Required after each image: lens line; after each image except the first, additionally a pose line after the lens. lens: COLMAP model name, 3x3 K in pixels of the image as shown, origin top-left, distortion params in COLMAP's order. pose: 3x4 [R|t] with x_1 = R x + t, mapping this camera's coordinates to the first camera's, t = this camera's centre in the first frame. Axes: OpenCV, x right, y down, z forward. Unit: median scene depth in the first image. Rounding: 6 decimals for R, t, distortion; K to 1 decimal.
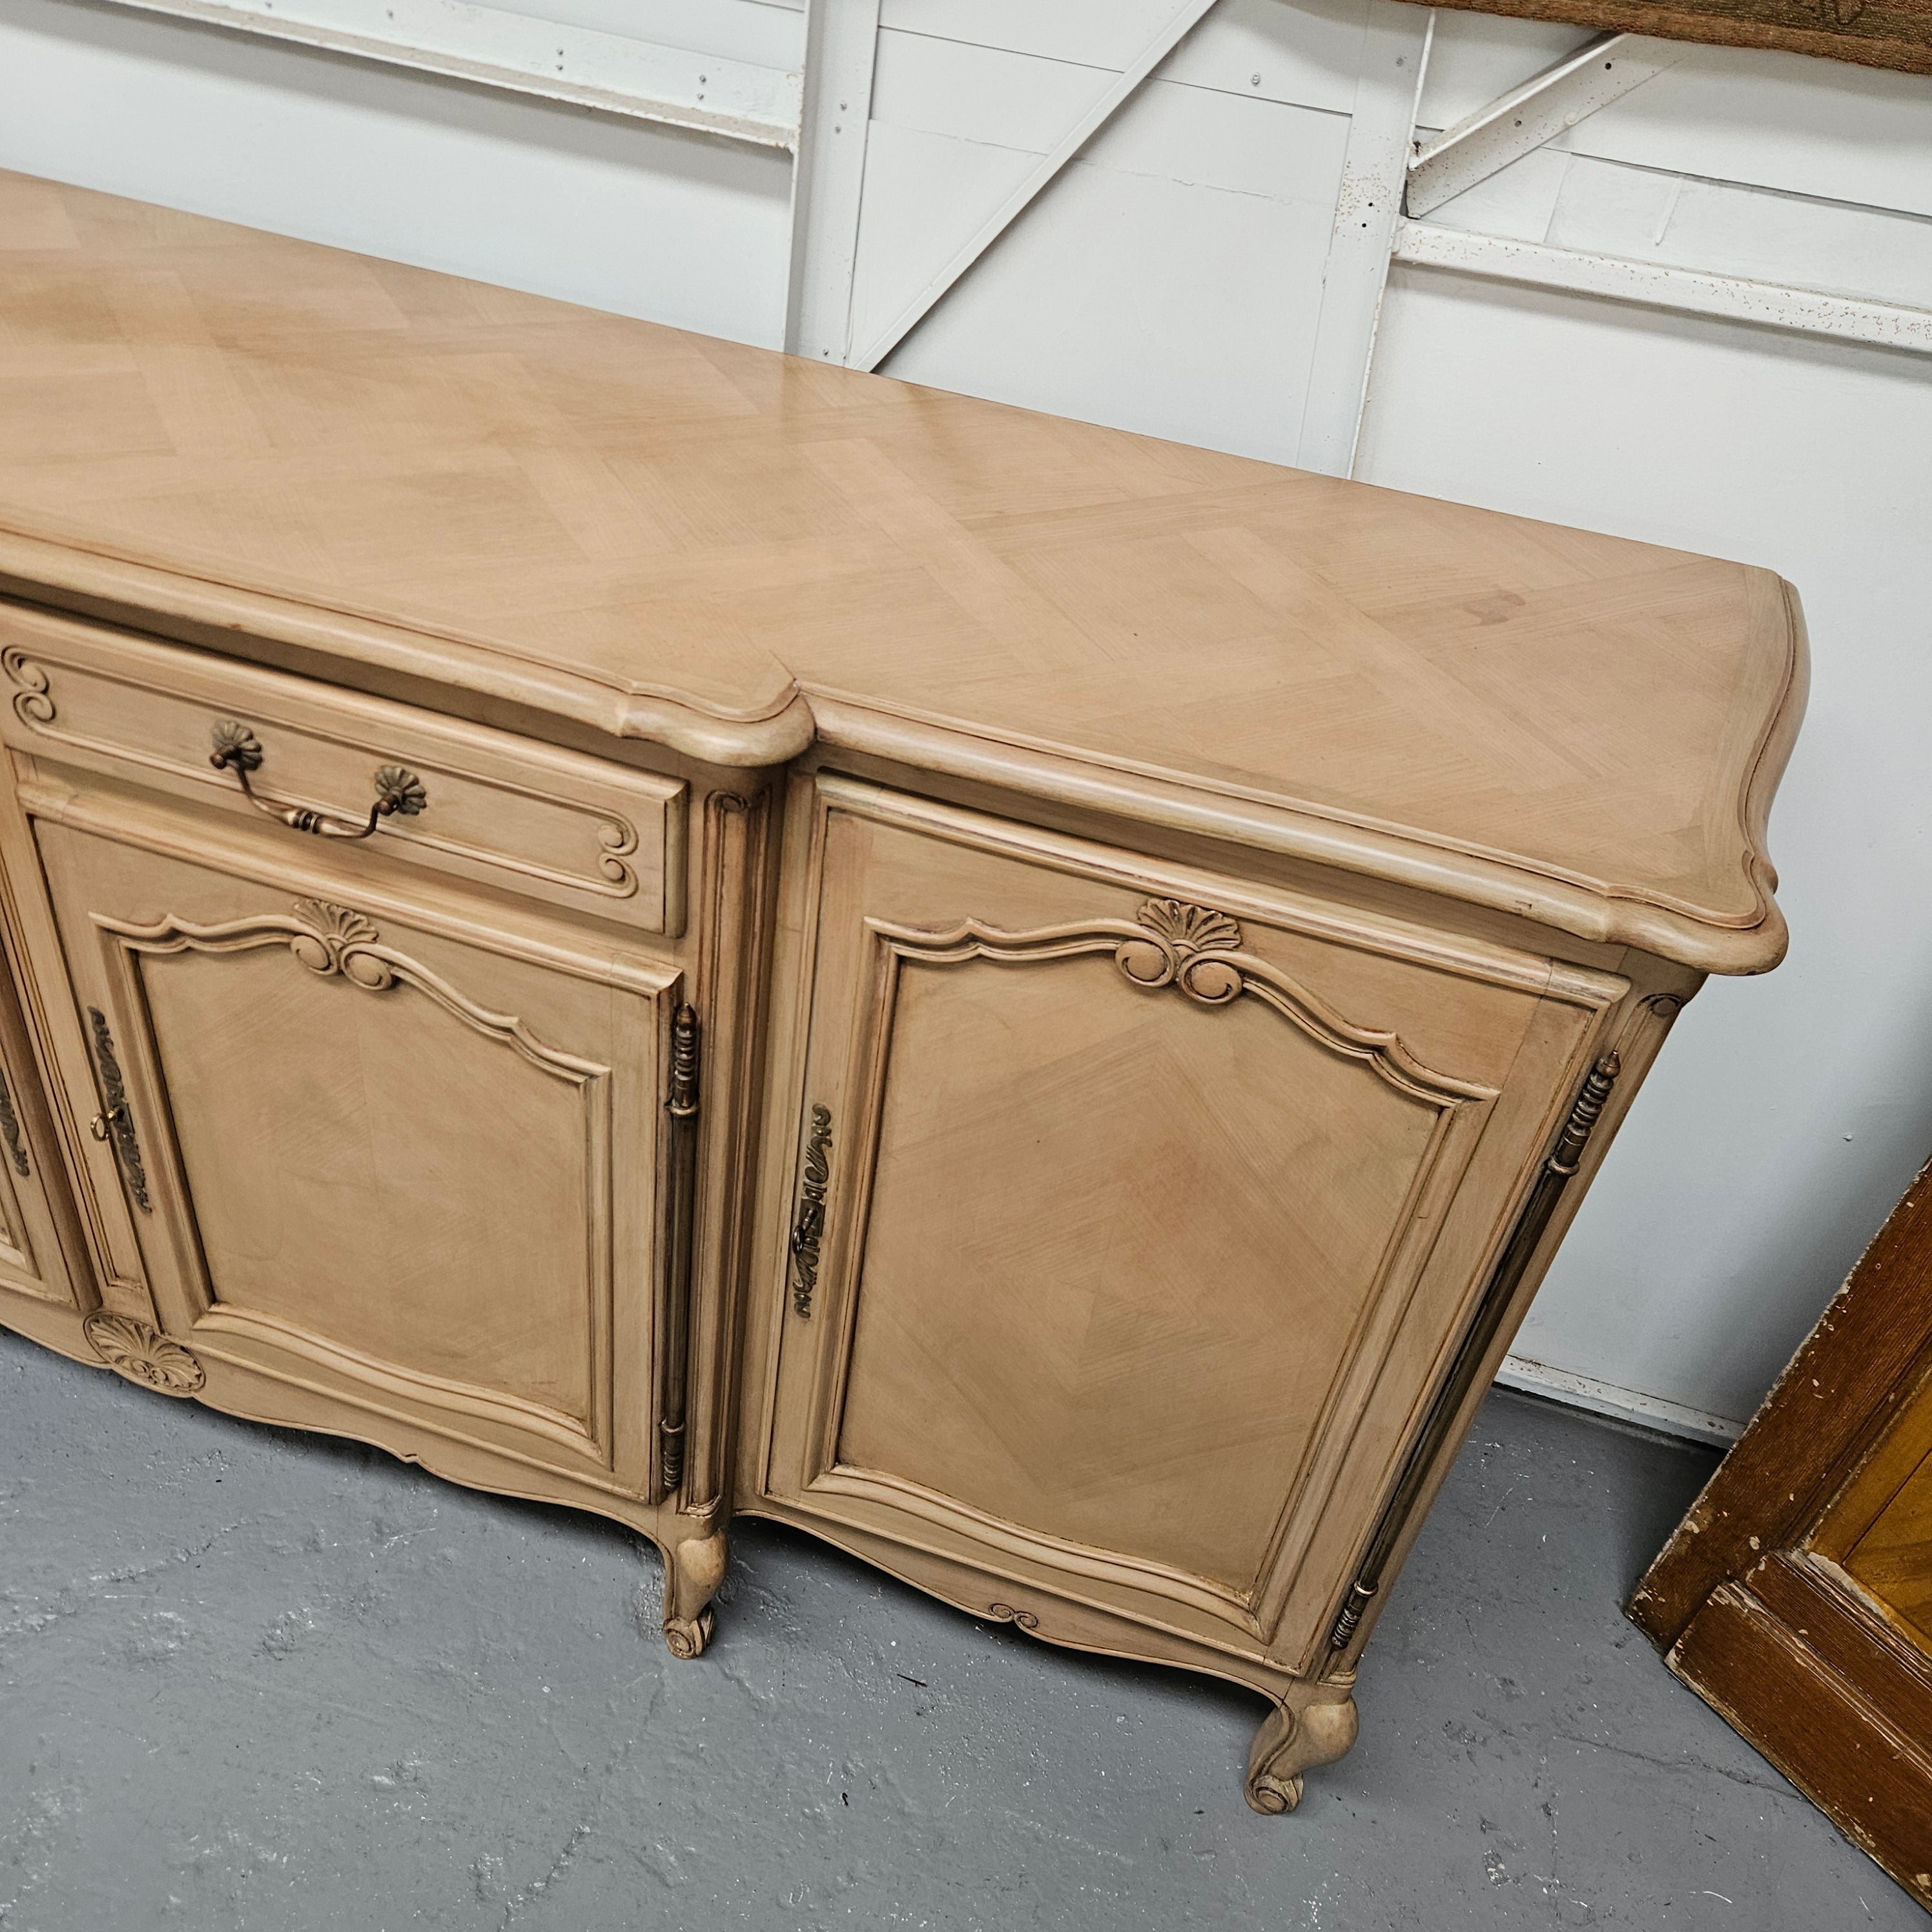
lens RADIAL K [[1729.4, 0, 946.0], [0, 1729.4, 947.2], [0, 0, 1]] dist [0.083455, -0.087496]
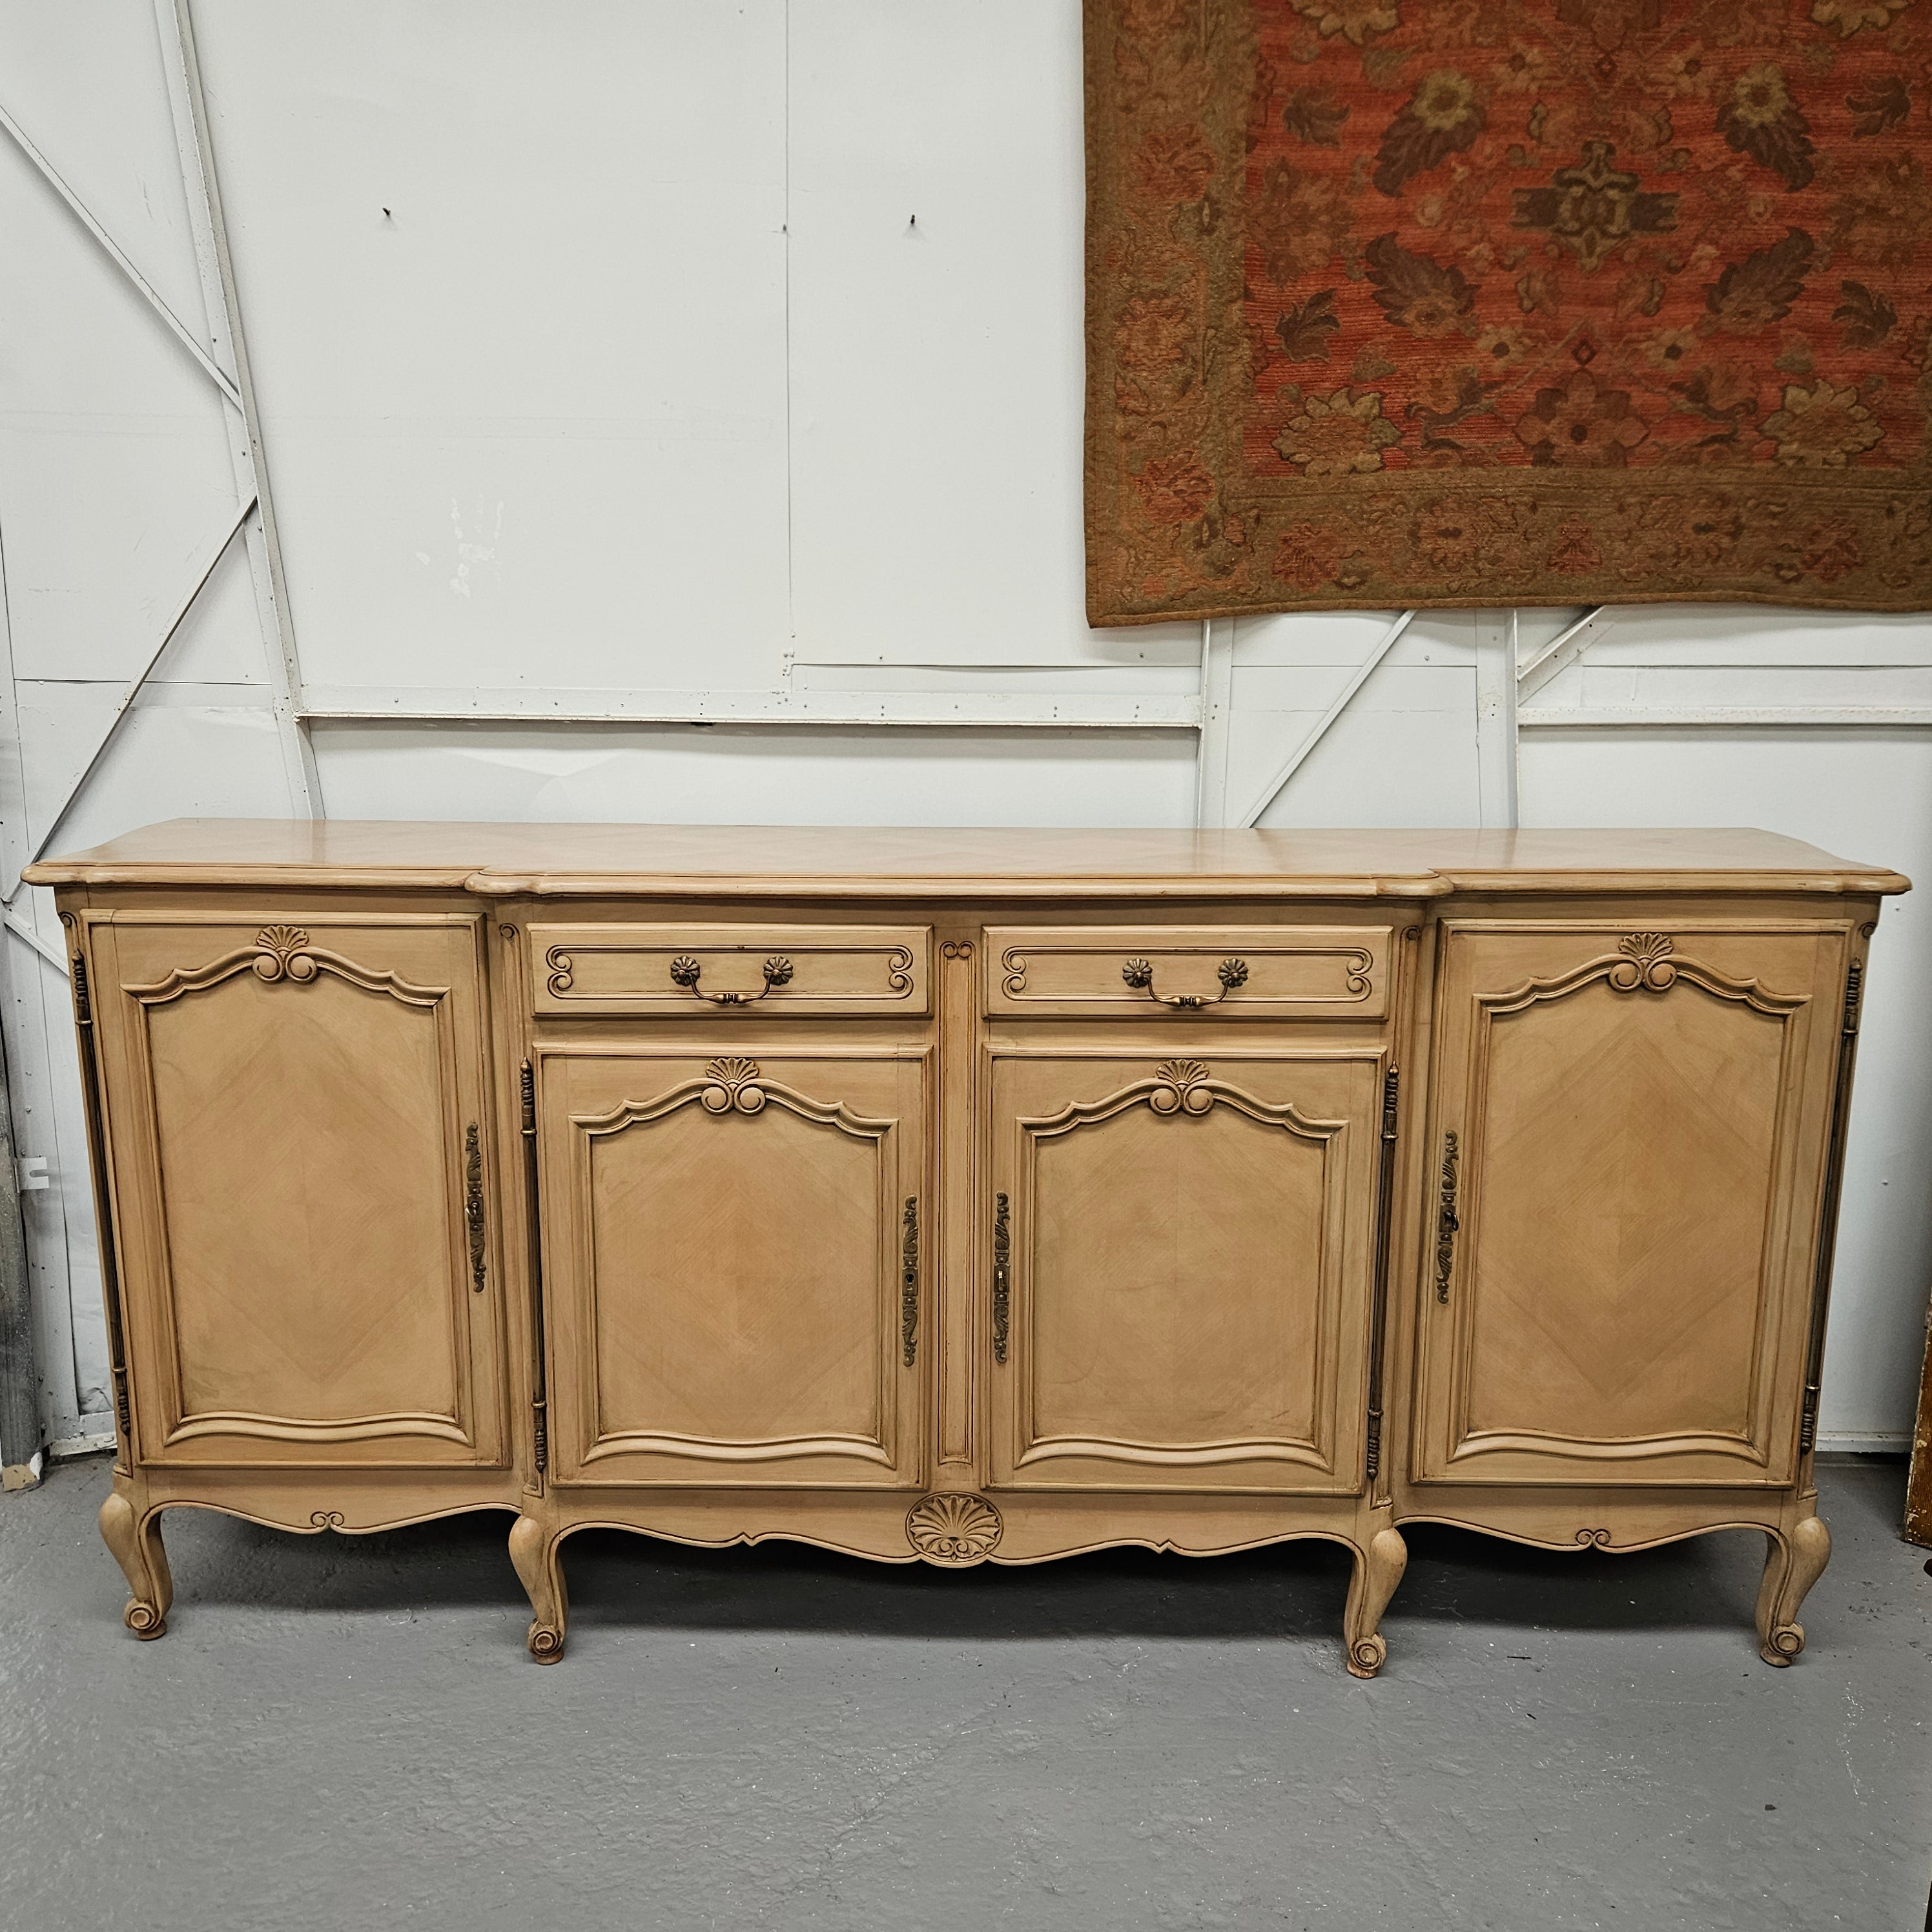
lens RADIAL K [[1729.4, 0, 950.1], [0, 1729.4, 982.9], [0, 0, 1]] dist [0.083455, -0.087496]
pose [[0.956103, -0.162719, 0.243699, -0.898868], [0.253411, 0.876731, -0.408809, 0.515731], [-0.147137, 0.452620, 0.879481, -0.515240]]
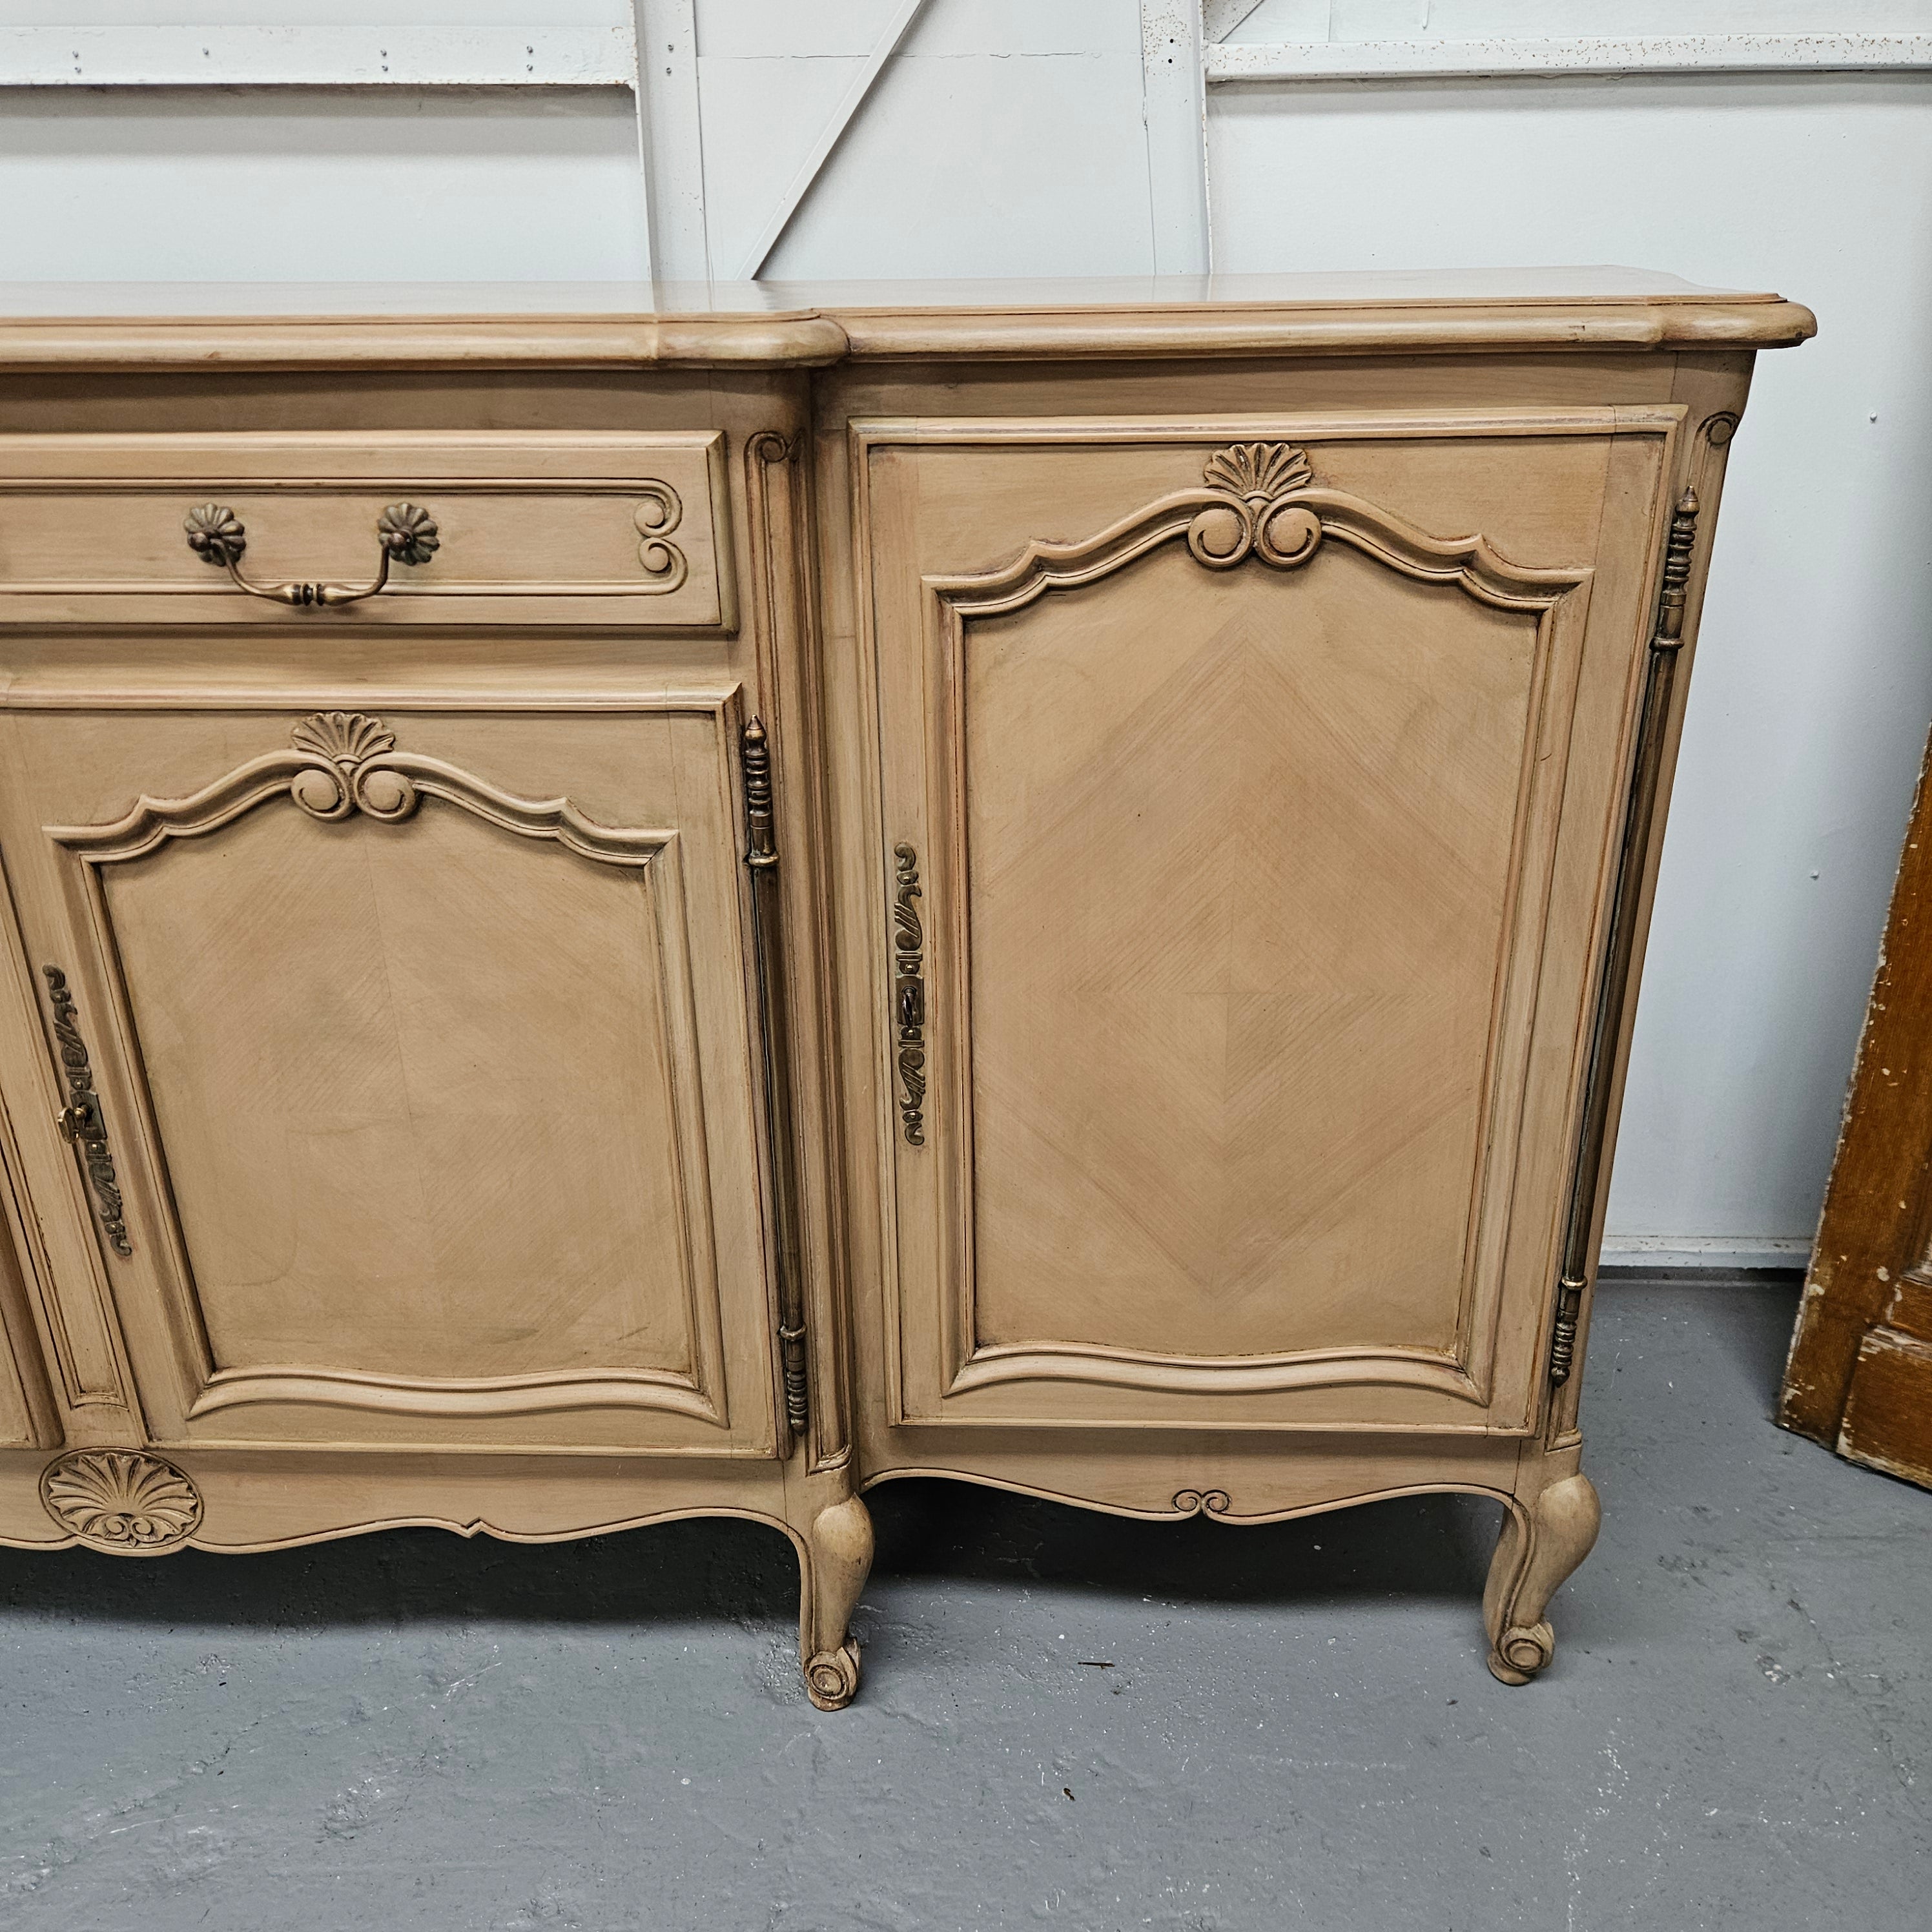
lens RADIAL K [[1729.4, 0, 973.5], [0, 1729.4, 955.1], [0, 0, 1]] dist [0.083455, -0.087496]
pose [[0.961589, -0.213397, 0.172653, -0.194465], [0.249174, 0.942457, -0.222907, 0.339073], [-0.115150, 0.257365, 0.959429, 0.107749]]
